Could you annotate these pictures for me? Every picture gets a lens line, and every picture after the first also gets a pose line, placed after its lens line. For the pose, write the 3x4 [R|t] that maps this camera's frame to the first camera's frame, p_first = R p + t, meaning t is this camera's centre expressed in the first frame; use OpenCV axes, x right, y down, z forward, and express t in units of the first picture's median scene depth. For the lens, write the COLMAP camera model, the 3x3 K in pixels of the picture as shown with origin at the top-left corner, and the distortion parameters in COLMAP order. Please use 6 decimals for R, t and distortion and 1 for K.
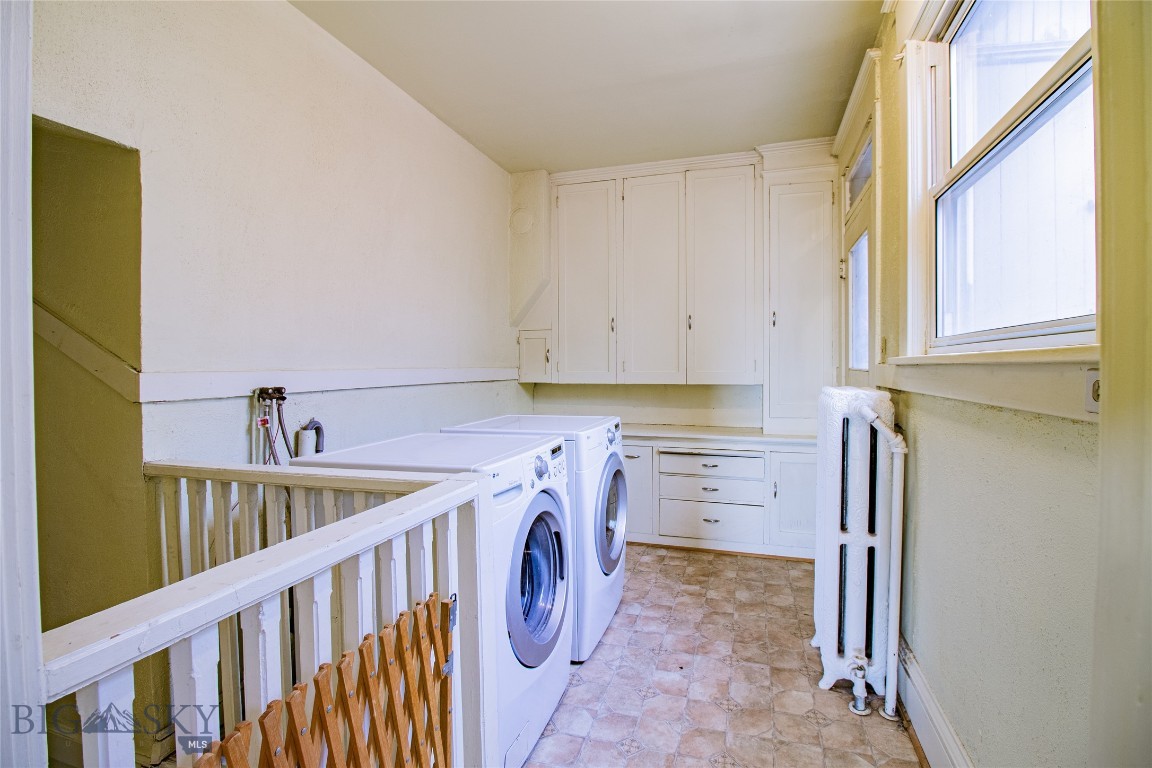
lens RADIAL K [[539.9, 0, 581.3], [0, 539.9, 381.2], [0, 0, 1]] dist [-0.010620, -0.000595]
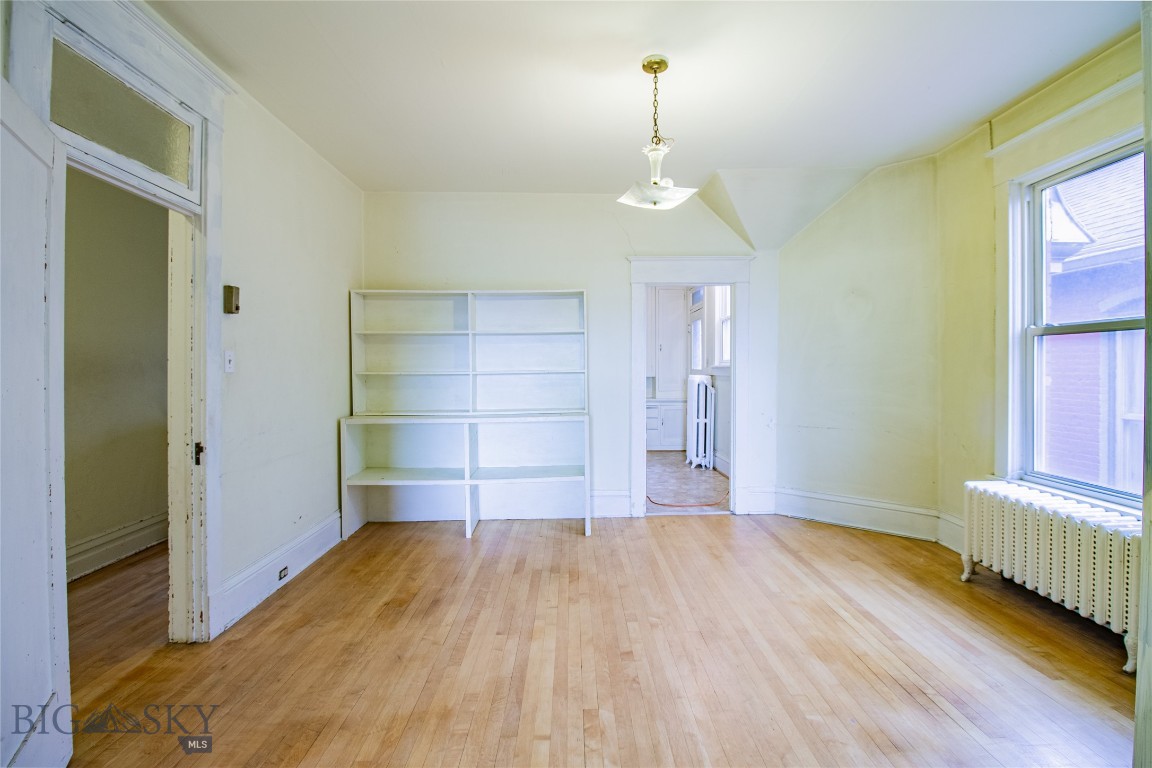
lens RADIAL K [[539.9, 0, 583.0], [0, 539.9, 376.0], [0, 0, 1]] dist [-0.010620, -0.000595]
pose [[0.951264, 0.001818, 0.308373, -1.212160], [0.002754, 0.999893, -0.014391, 0.066435], [-0.308366, 0.014539, 0.951157, -1.944058]]
